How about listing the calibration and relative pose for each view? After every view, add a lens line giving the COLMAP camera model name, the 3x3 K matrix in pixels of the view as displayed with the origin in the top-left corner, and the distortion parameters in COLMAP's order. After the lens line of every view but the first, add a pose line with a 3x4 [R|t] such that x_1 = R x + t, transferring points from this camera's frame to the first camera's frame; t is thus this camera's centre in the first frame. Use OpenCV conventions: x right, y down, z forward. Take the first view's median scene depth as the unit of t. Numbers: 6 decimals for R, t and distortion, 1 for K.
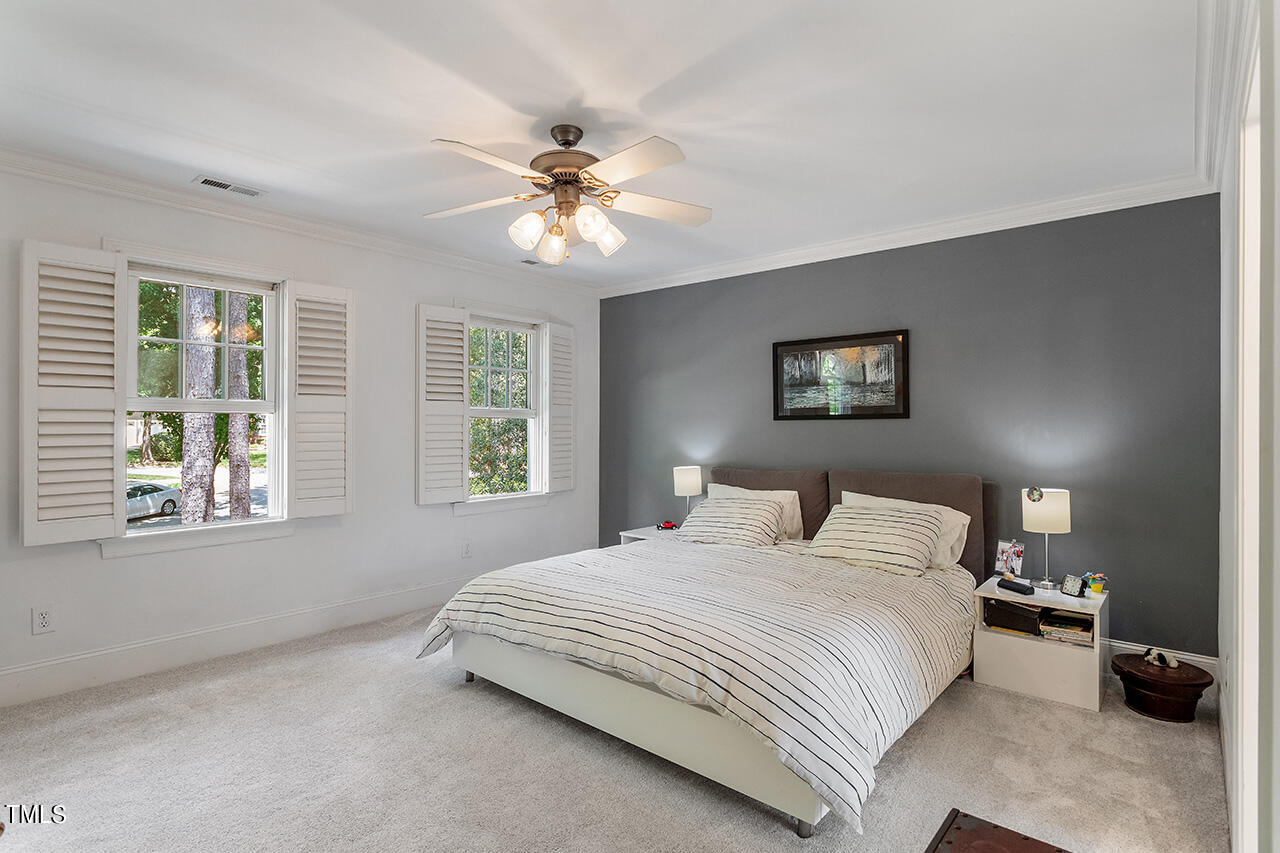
lens RADIAL K [[653.1, 0, 643.5], [0, 653.1, 425.3], [0, 0, 1]] dist [0.004755, 0.001418]
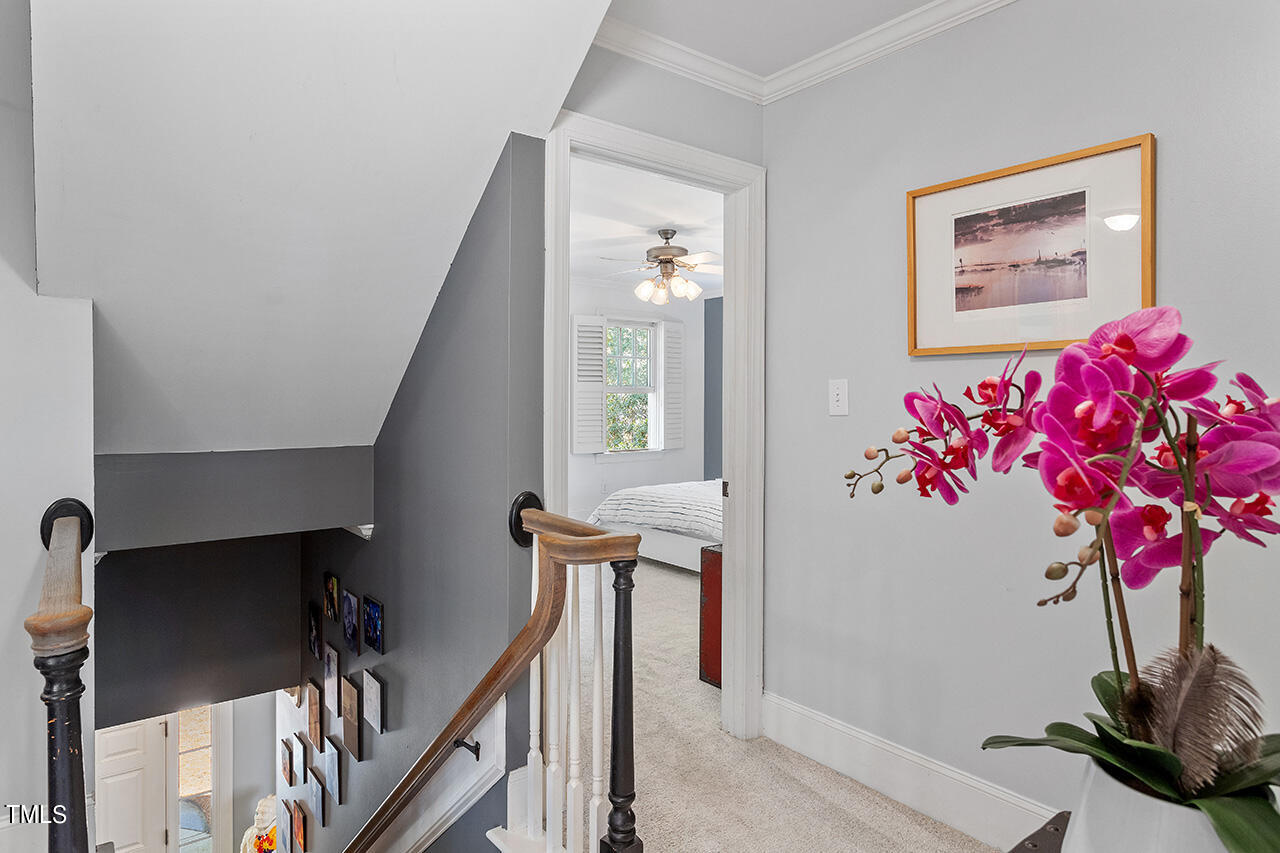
lens RADIAL K [[717.2, 0, 637.8], [0, 717.2, 418.8], [0, 0, 1]] dist [0.000086, -0.000384]
pose [[0.980986, 0.004644, -0.194023, 0.149867], [0.000787, 0.999610, 0.027905, 0.000300], [0.194077, -0.027528, 0.980600, -0.759121]]
